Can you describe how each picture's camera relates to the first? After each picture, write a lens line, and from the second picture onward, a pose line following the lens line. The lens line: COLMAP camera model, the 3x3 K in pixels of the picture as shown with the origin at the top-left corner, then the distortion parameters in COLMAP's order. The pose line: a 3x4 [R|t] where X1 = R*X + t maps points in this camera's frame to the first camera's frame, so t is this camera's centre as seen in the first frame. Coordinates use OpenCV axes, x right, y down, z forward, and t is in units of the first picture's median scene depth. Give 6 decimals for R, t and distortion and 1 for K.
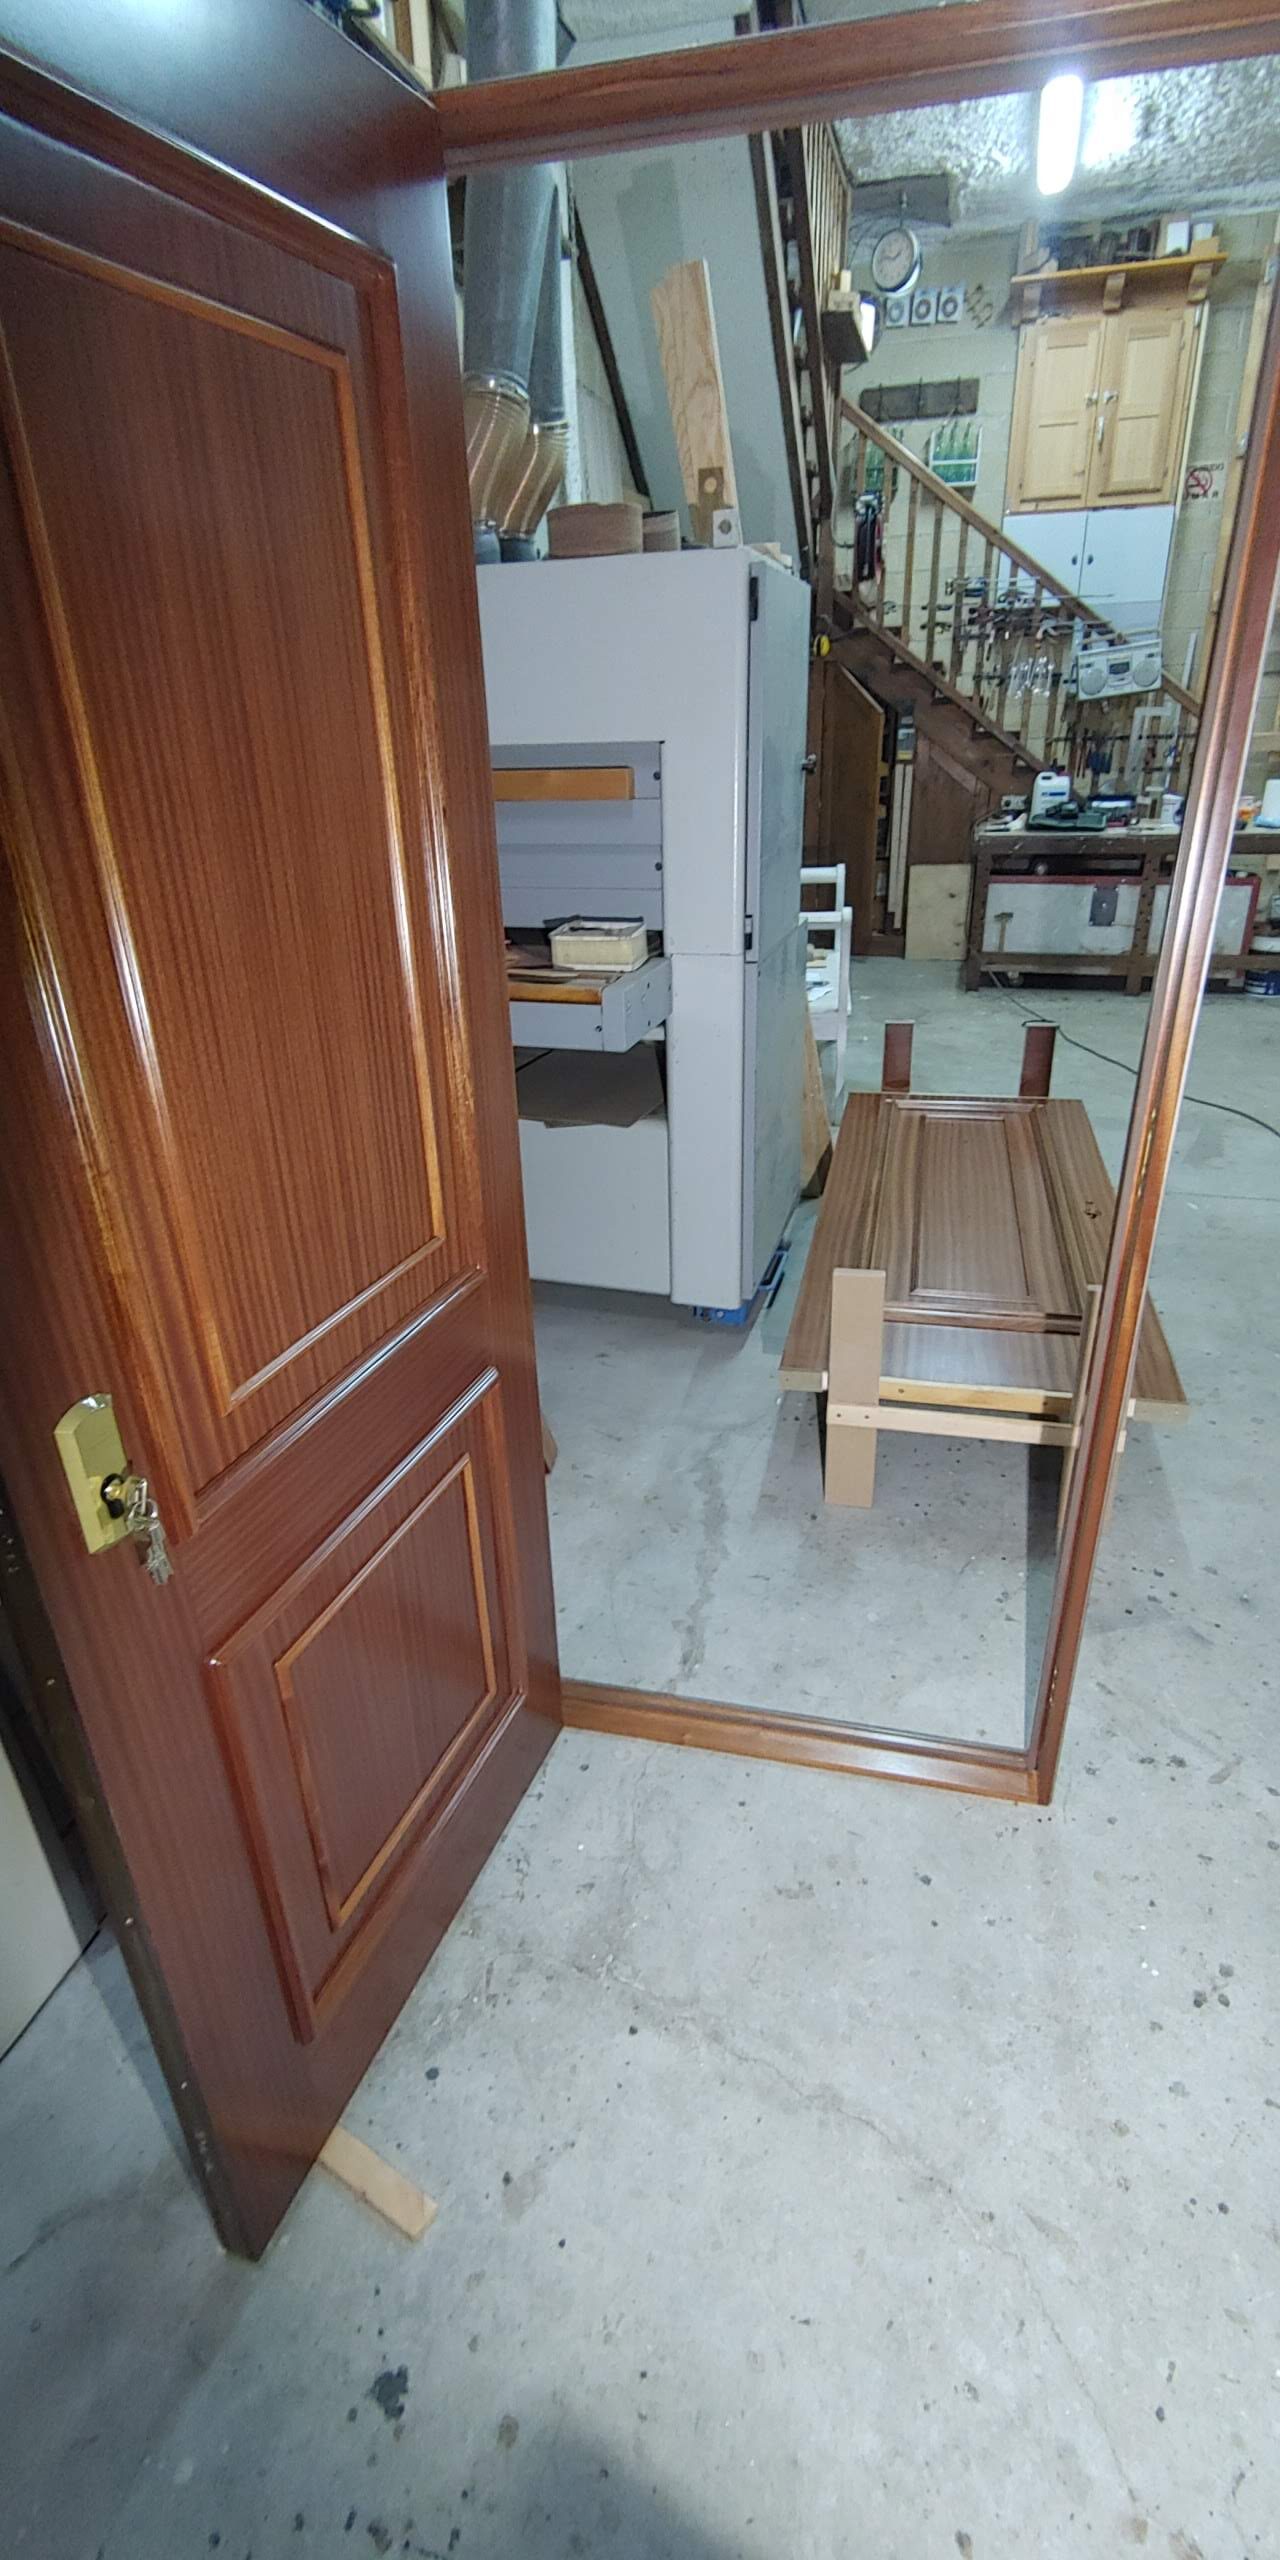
lens RADIAL K [[1172.9, 0, 641.8], [0, 1172.9, 1284.5], [0, 0, 1]] dist [0.003845, 0.000027]
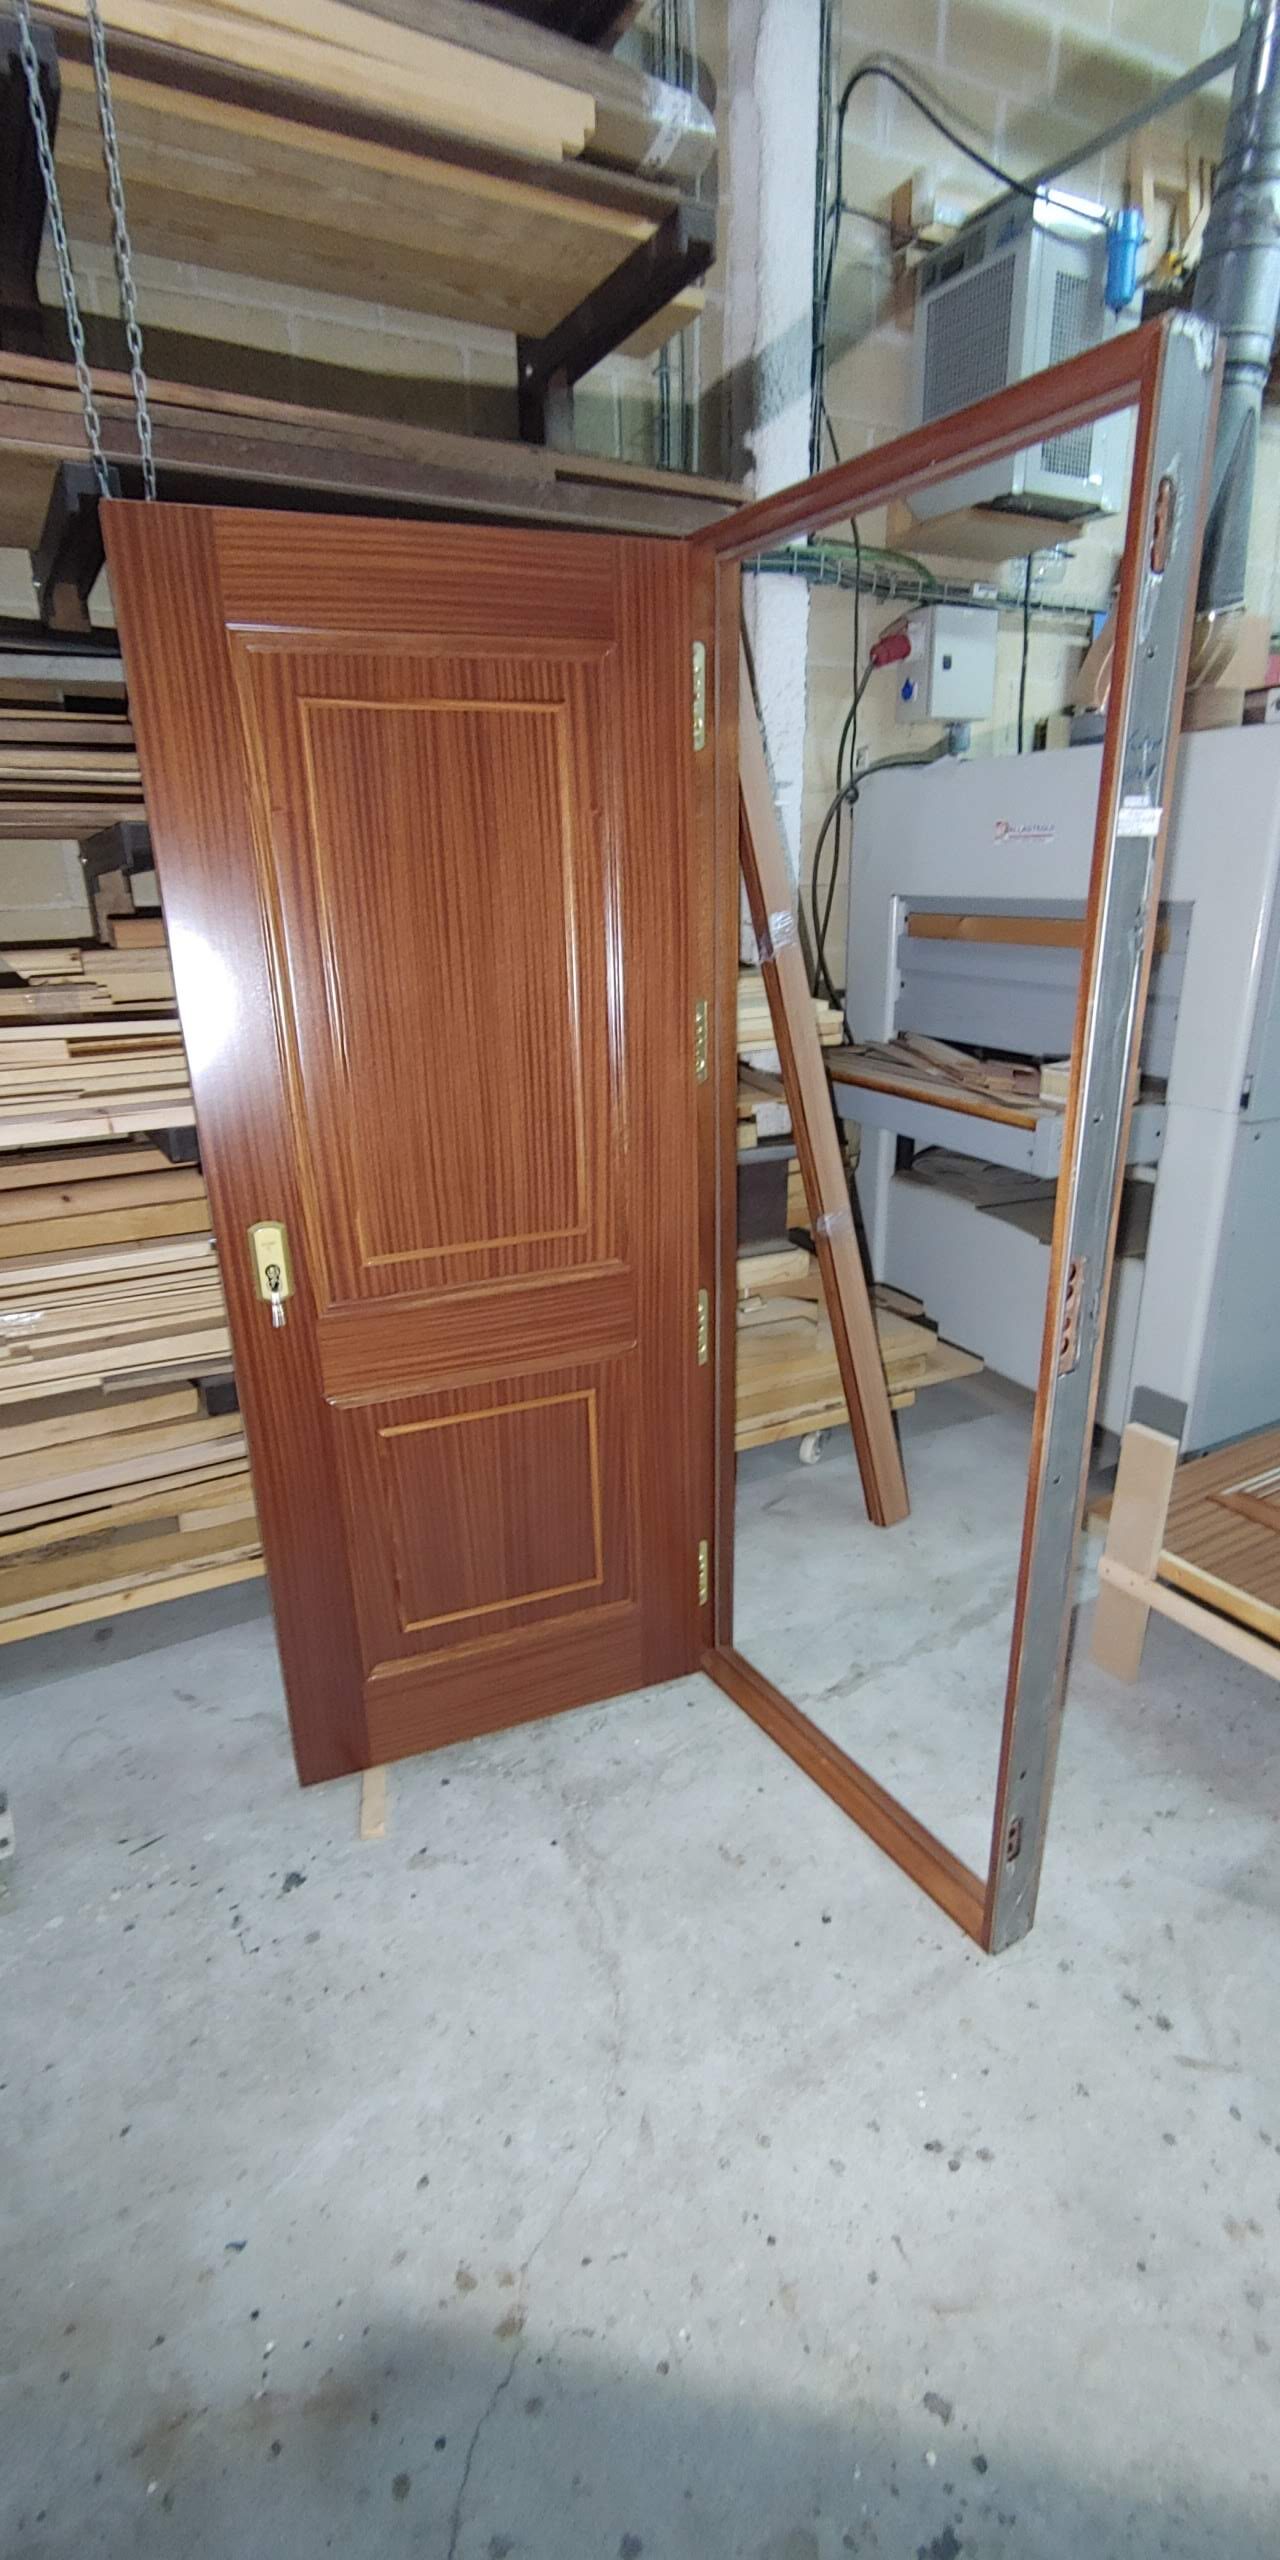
lens RADIAL K [[1172.9, 0, 642.0], [0, 1172.9, 1291.4], [0, 0, 1]] dist [0.003845, 0.000027]
pose [[0.693095, 0.261063, -0.671911, 0.780166], [-0.315447, 0.947972, 0.042931, -0.045682], [0.648160, 0.182197, 0.739386, -0.032464]]
